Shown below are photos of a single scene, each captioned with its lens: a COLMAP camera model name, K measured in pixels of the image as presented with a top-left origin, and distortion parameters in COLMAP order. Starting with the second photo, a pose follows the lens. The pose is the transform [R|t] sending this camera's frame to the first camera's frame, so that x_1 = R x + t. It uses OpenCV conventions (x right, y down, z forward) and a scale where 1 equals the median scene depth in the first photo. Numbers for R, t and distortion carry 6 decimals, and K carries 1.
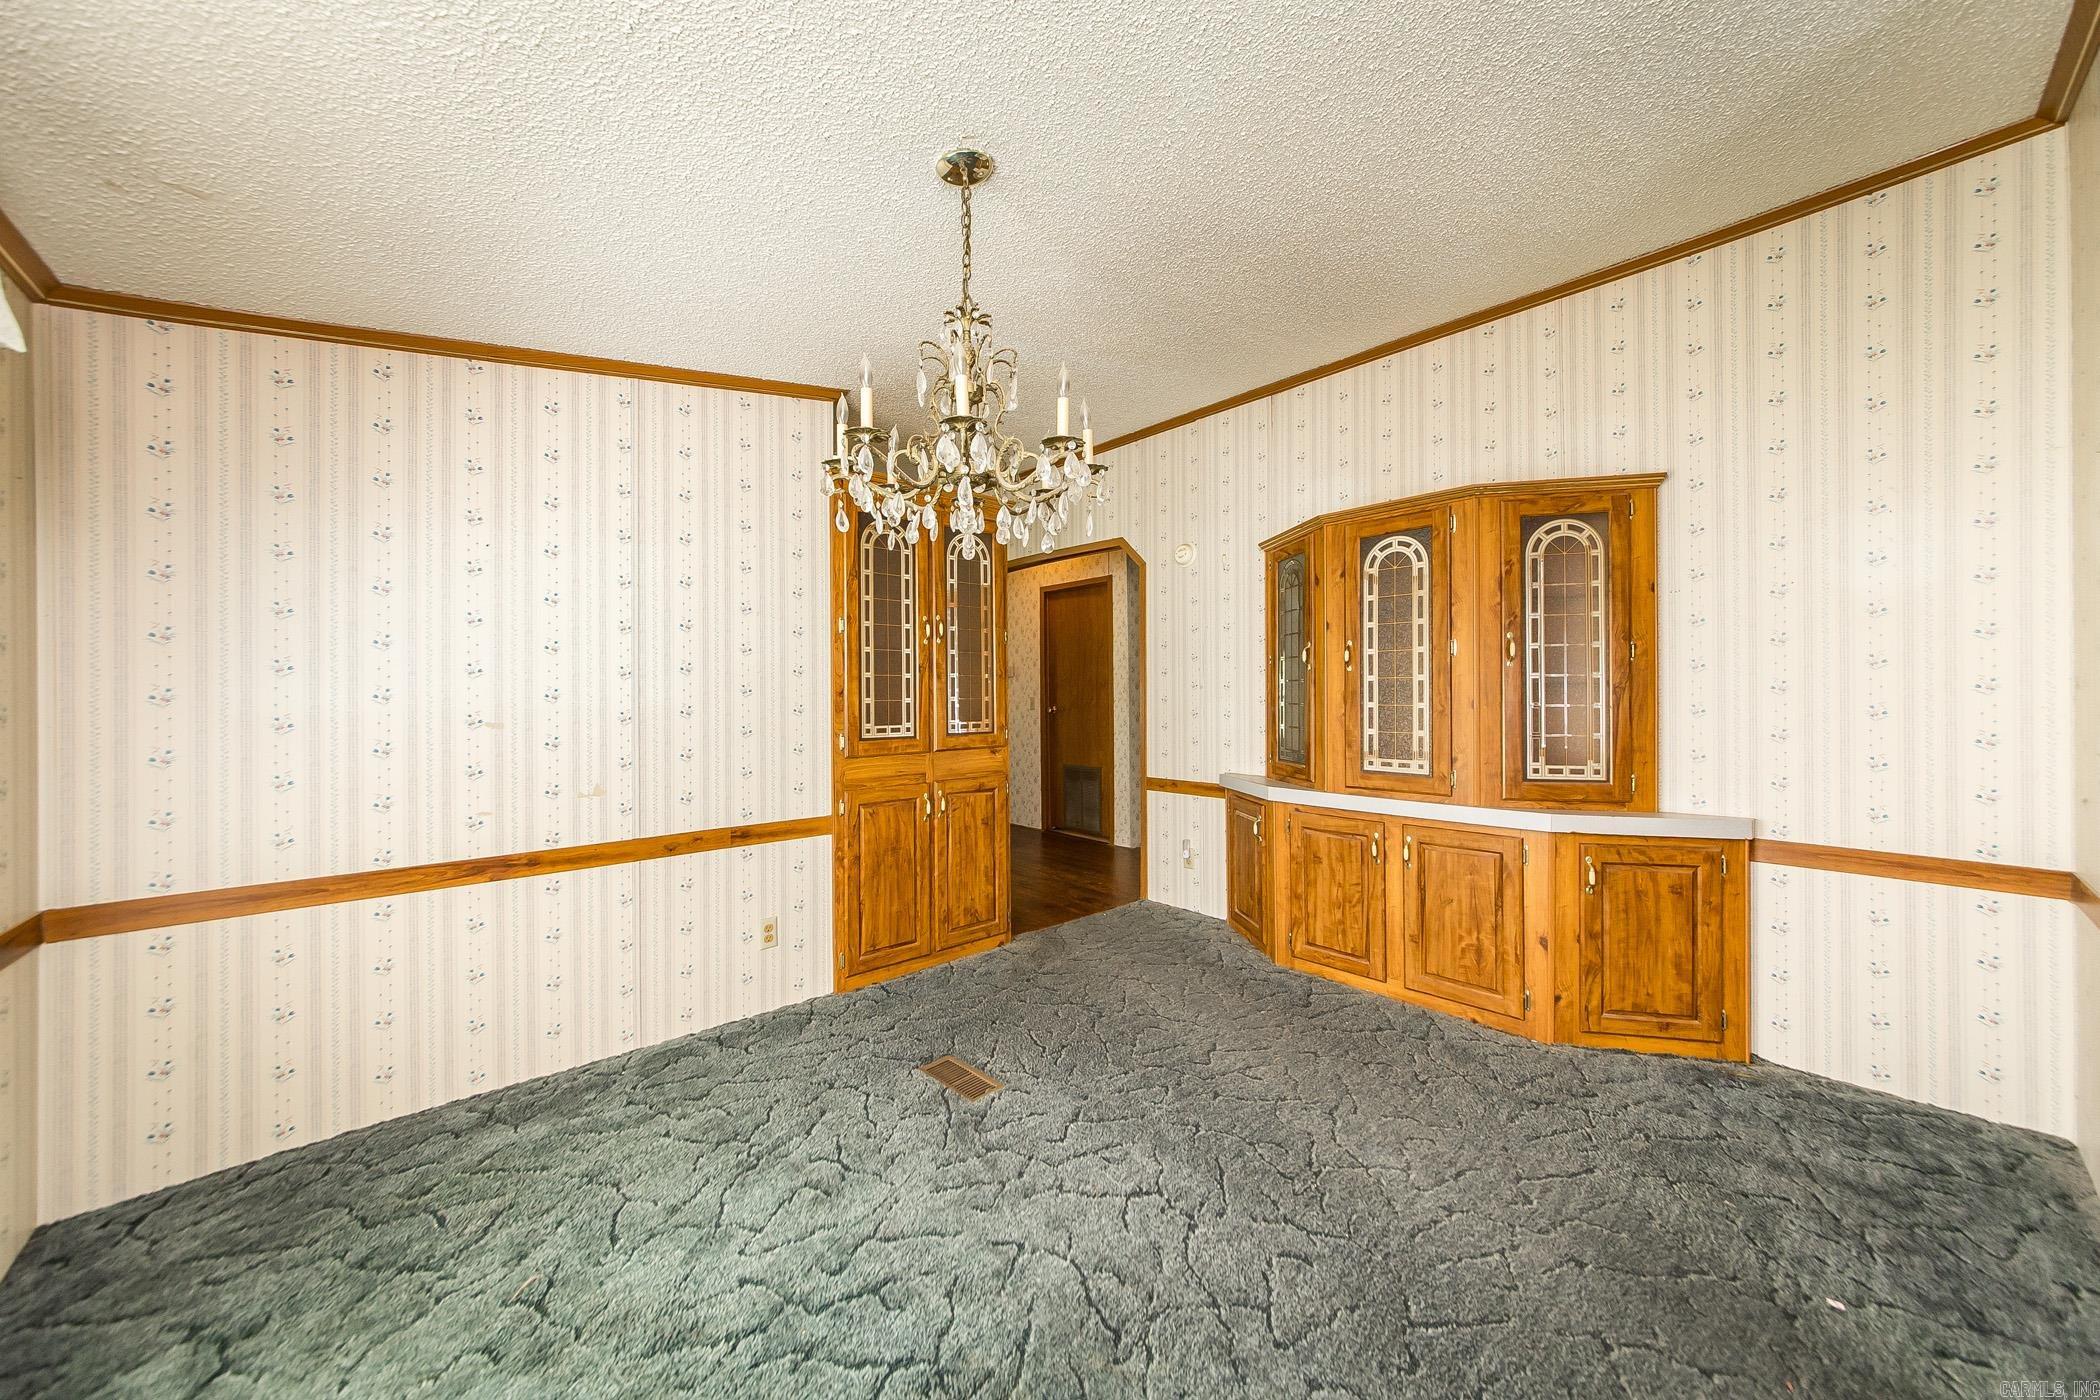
lens RADIAL K [[758.5, 0, 1050.0], [0, 758.5, 700.0], [0, 0, 1]] dist [0.000551, 0.000172]
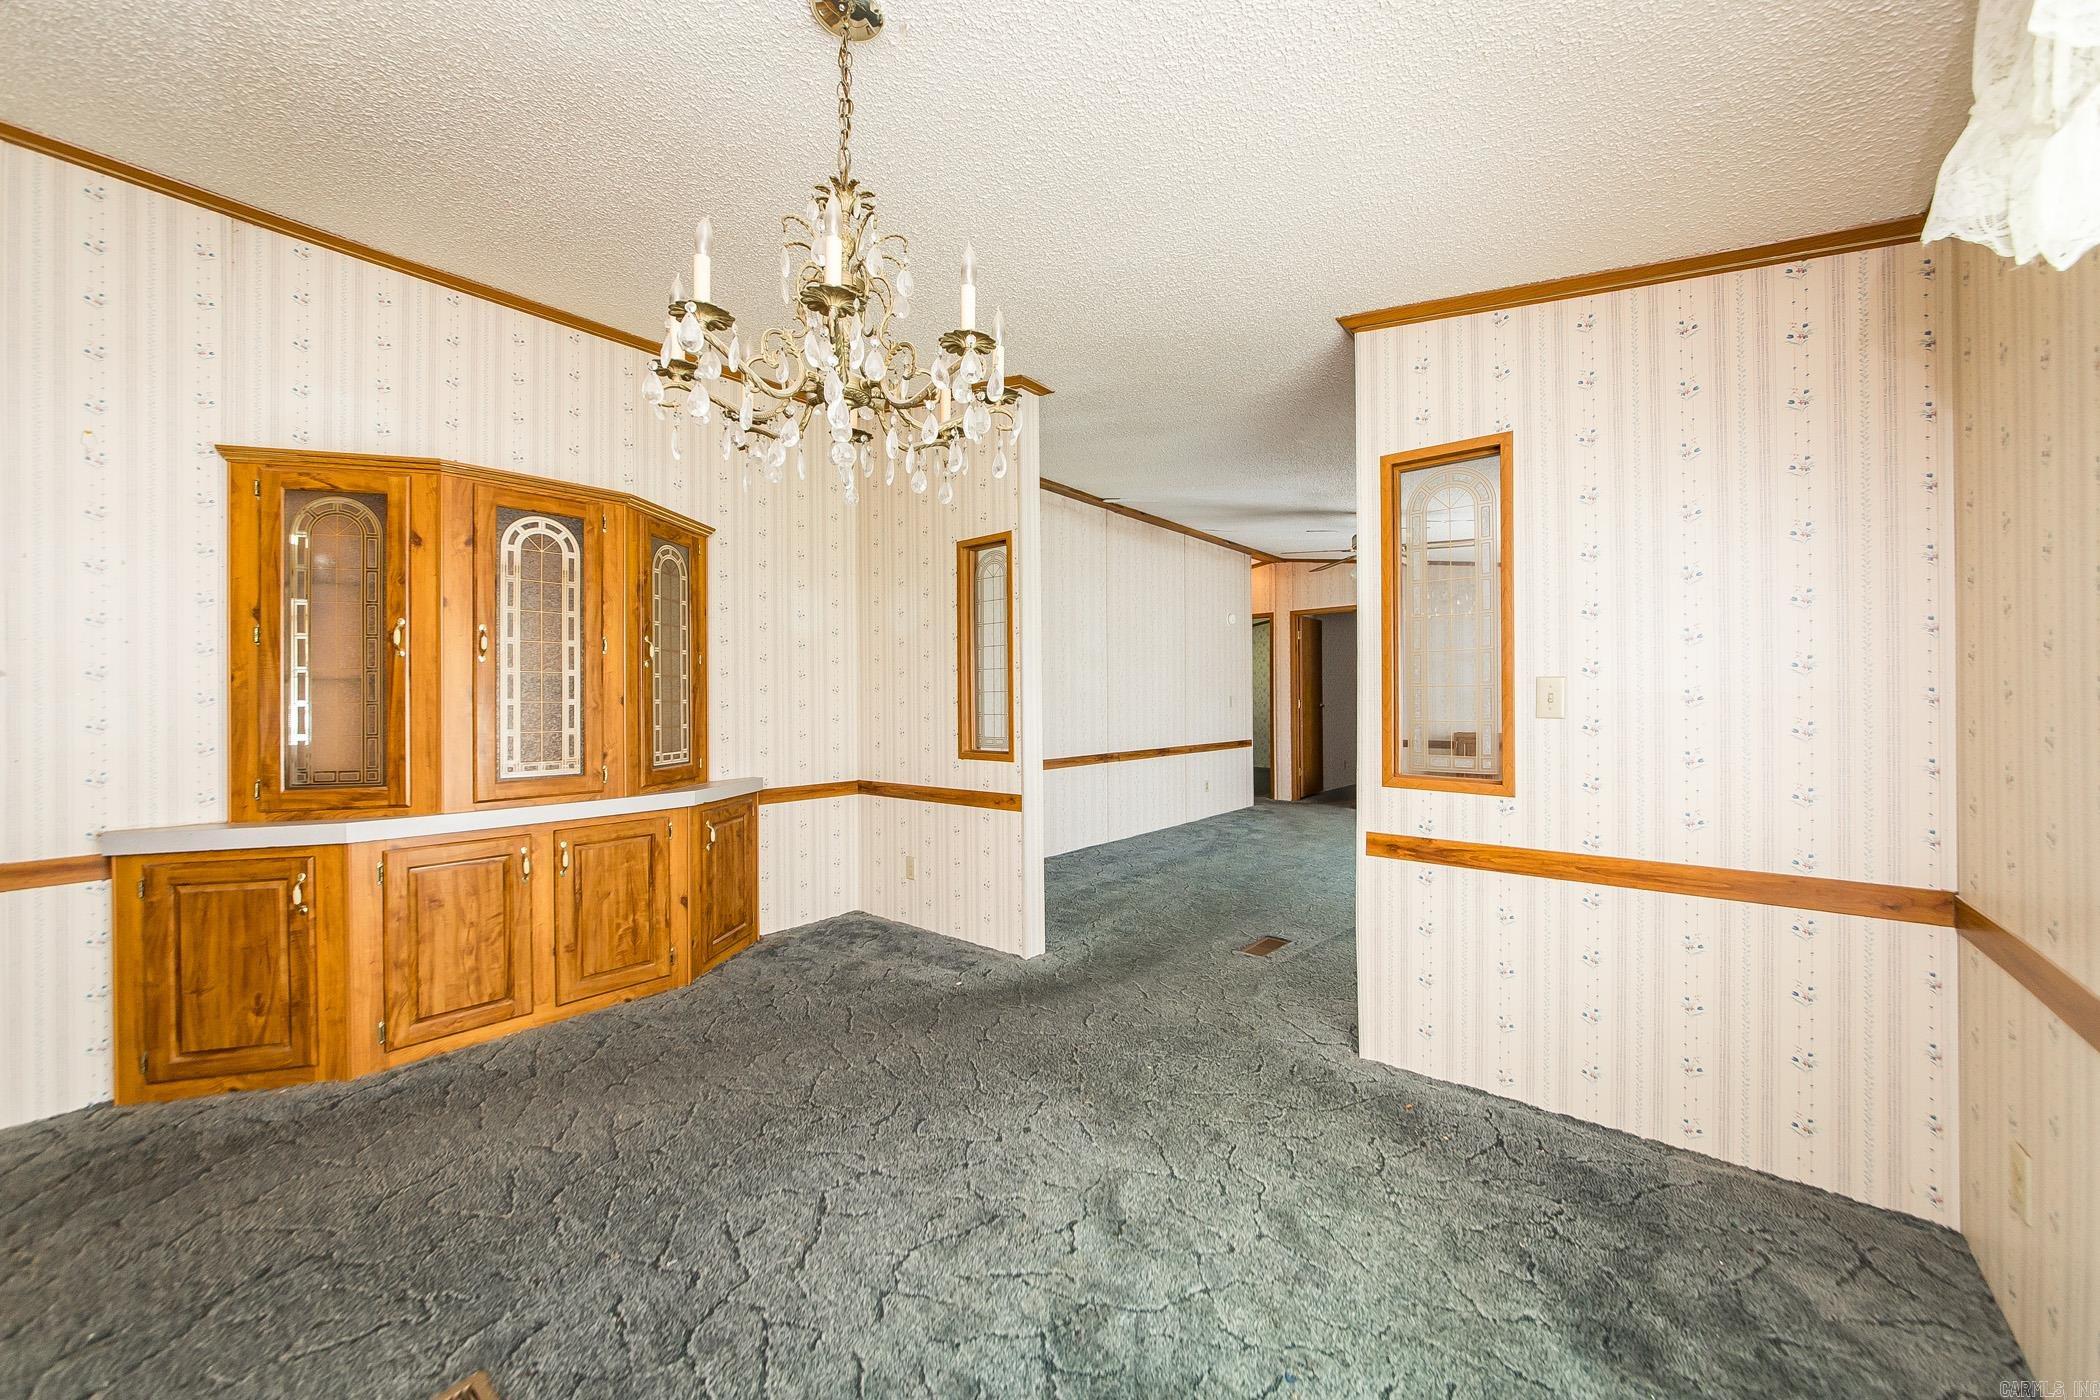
lens RADIAL K [[763.1, 0, 1046.5], [0, 763.1, 711.9], [0, 0, 1]] dist [-0.002197, -0.000127]
pose [[-0.130834, -0.007541, 0.991376, -0.547902], [0.016535, 0.999815, 0.009788, 0.020074], [-0.991266, 0.017673, -0.130685, 0.535408]]
